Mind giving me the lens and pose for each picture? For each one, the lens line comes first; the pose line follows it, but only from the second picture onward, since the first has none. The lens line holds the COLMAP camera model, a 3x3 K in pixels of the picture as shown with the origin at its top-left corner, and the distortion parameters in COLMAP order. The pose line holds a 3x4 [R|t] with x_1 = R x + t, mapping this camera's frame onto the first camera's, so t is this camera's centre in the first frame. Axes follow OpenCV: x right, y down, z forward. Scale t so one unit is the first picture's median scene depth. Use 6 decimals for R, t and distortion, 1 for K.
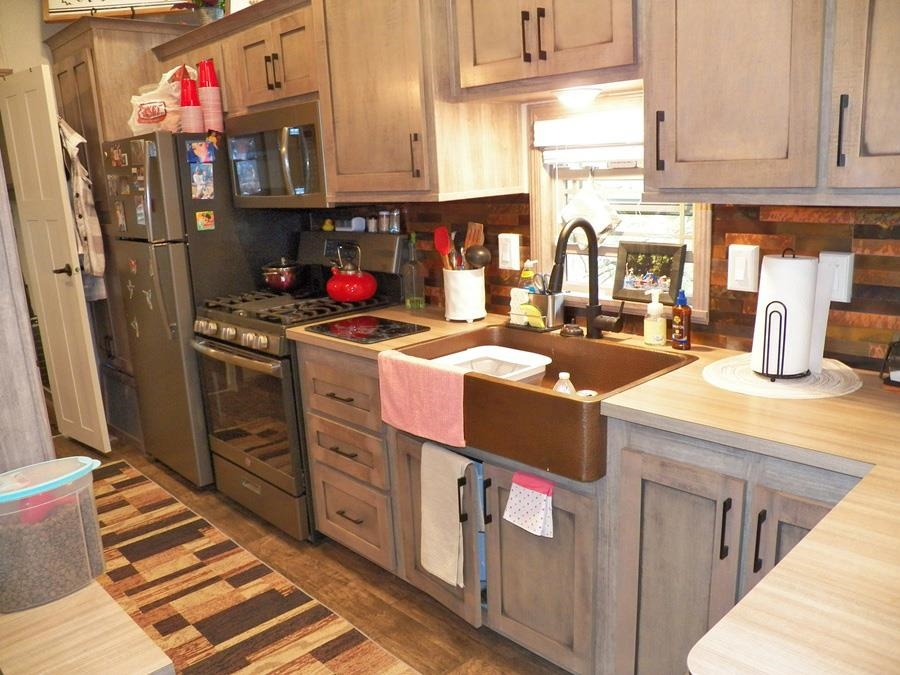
lens RADIAL K [[735.3, 0, 451.0], [0, 735.3, 338.7], [0, 0, 1]] dist [-0.037007, 0.001840]
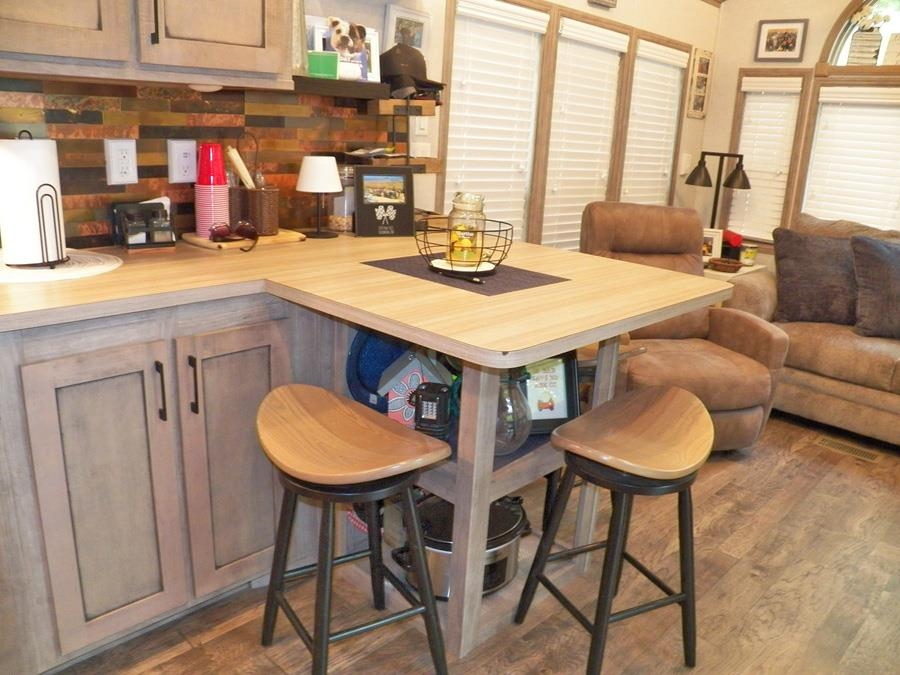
lens RADIAL K [[735.3, 0, 450.4], [0, 735.3, 338.6], [0, 0, 1]] dist [-0.037007, 0.001840]
pose [[-0.010593, -0.244272, 0.969649, -0.540582], [0.179955, 0.953405, 0.242146, 0.008379], [-0.983618, 0.177058, 0.033859, 0.465649]]
